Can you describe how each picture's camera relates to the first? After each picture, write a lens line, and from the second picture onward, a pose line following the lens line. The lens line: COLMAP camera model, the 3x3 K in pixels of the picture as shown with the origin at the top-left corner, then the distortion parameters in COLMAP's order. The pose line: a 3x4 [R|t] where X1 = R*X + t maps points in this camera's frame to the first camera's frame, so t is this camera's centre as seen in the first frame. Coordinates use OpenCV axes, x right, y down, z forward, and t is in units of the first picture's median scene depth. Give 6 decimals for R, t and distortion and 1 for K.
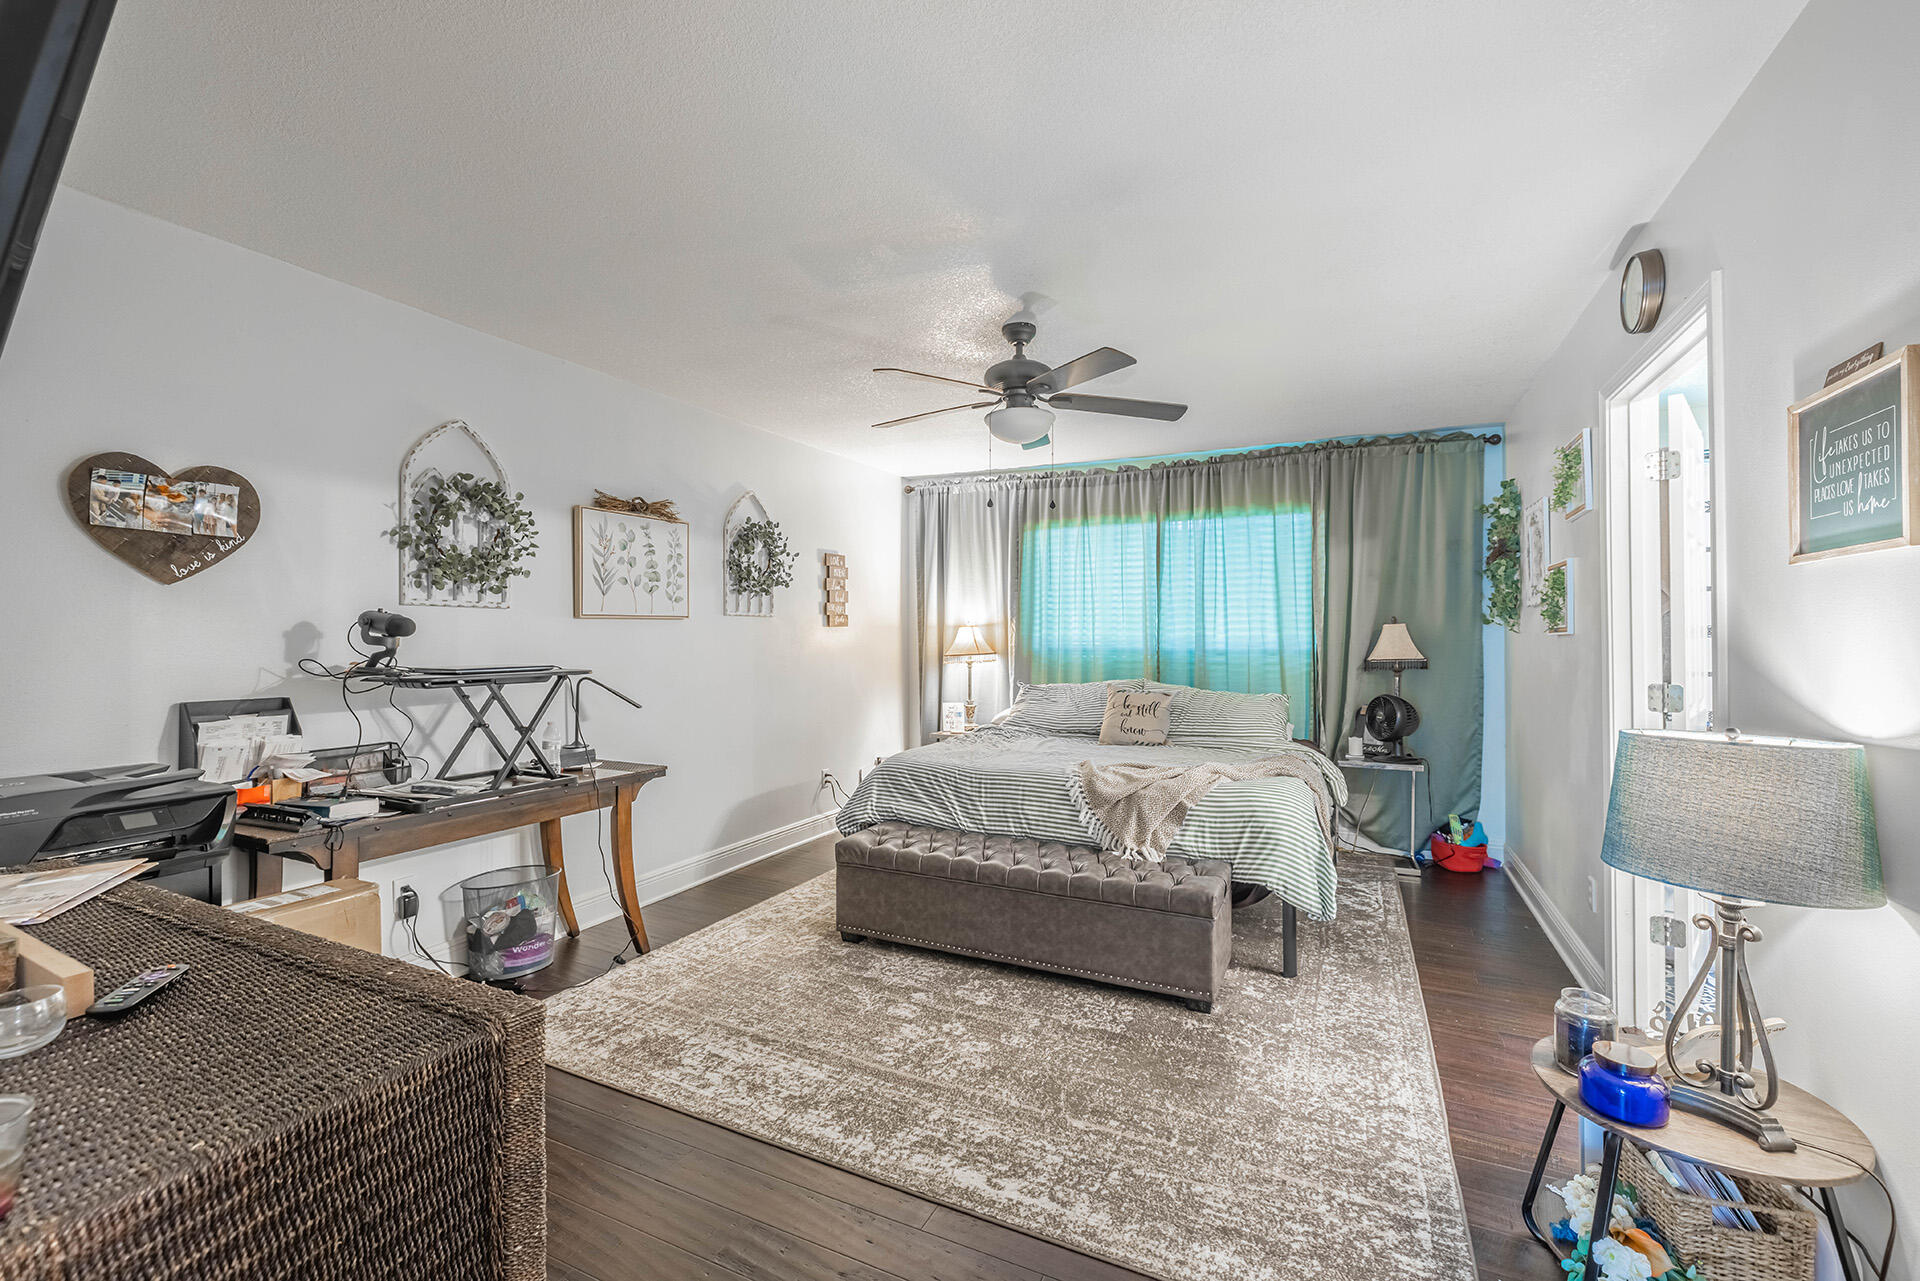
lens RADIAL K [[814.8, 0, 972.3], [0, 814.8, 636.0], [0, 0, 1]] dist [-0.003153, -0.000454]
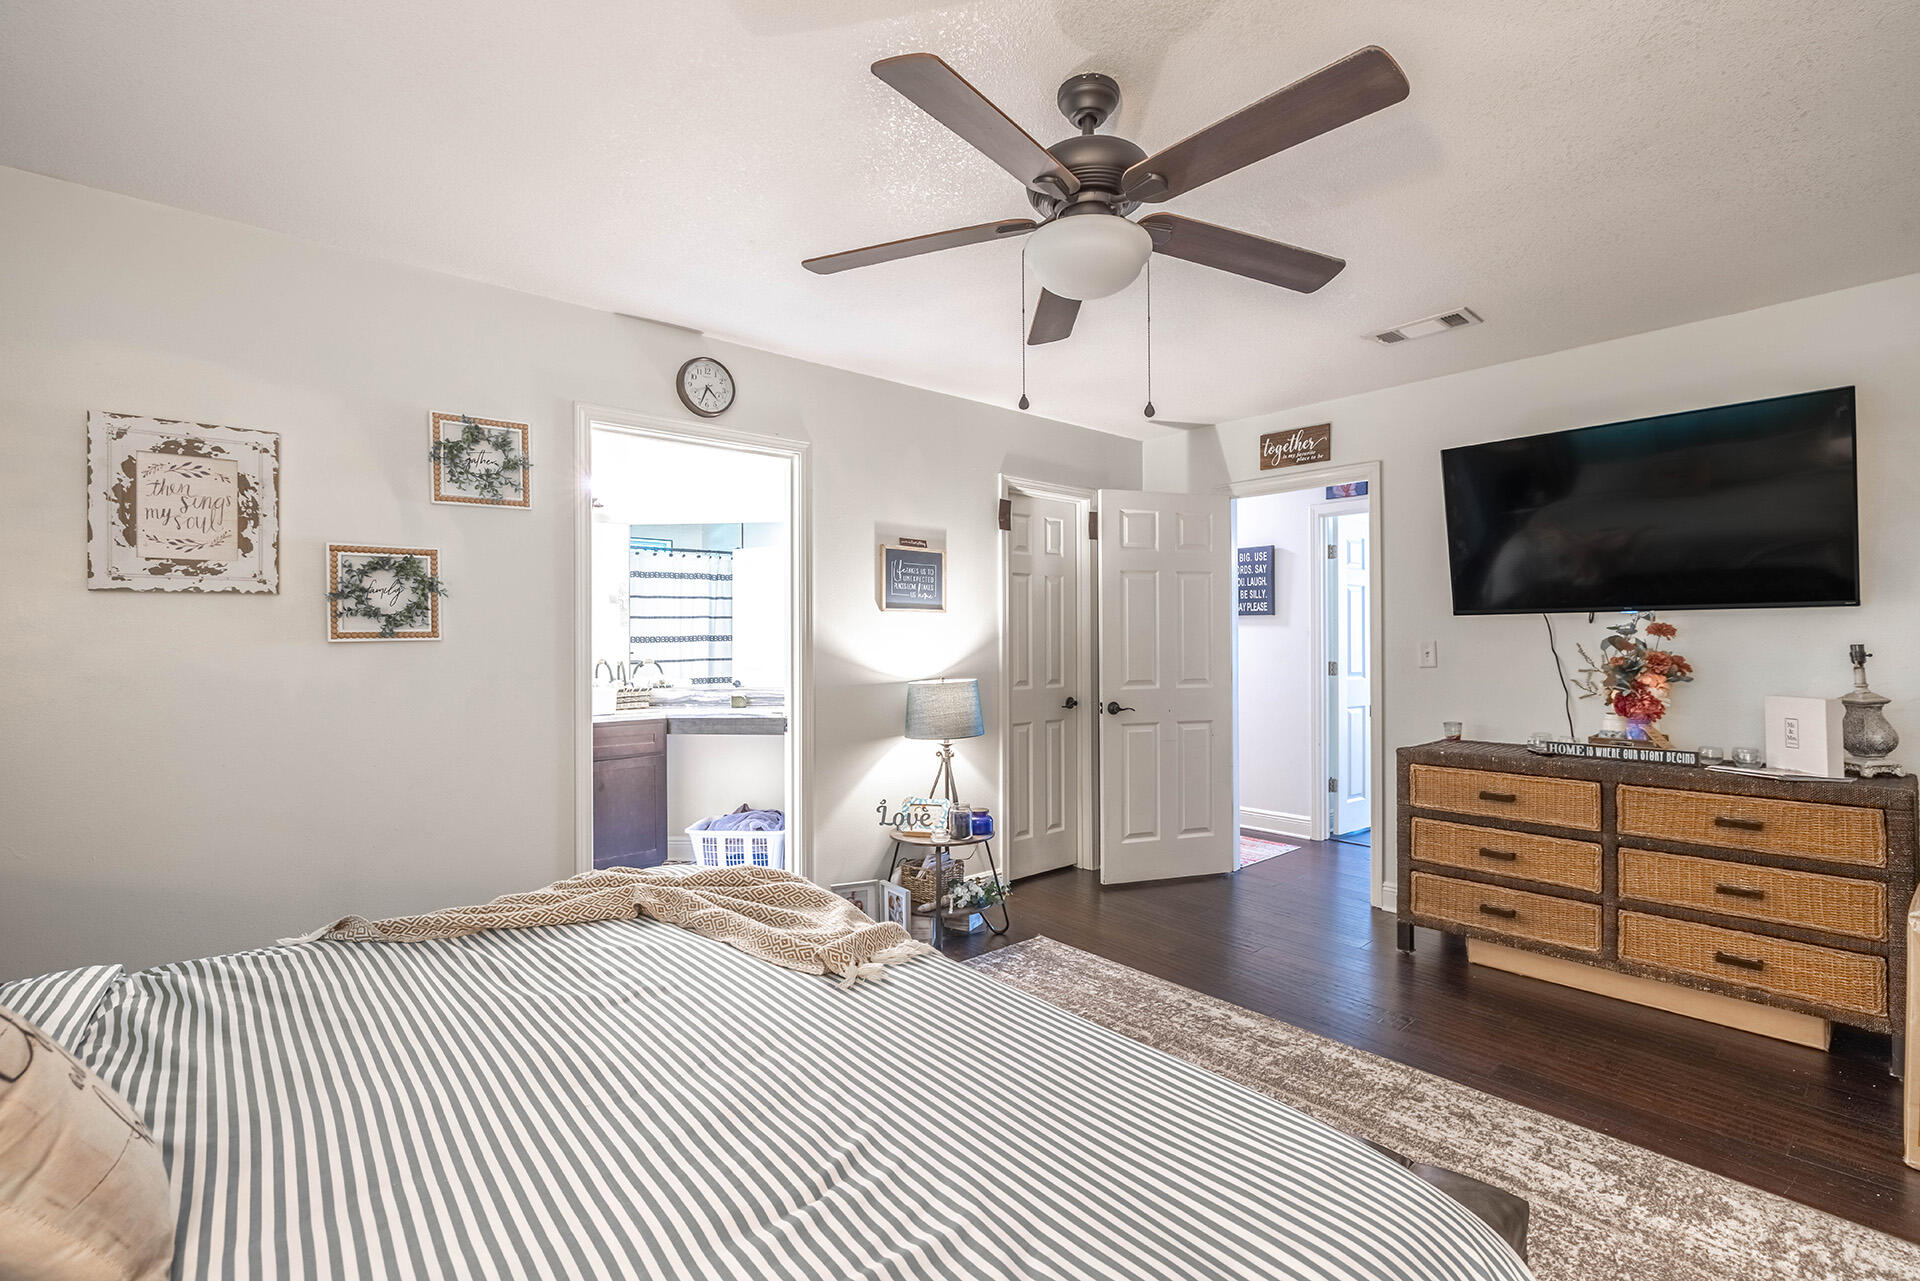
lens RADIAL K [[882.1, 0, 960.0], [0, 882.1, 640.5], [0, 0, 1]] dist [0.000100, 0.000078]
pose [[-0.917484, 0.005560, 0.397735, -0.151163], [0.006543, 0.999978, 0.001114, -0.003322], [-0.397720, 0.003624, -0.917500, 2.383240]]
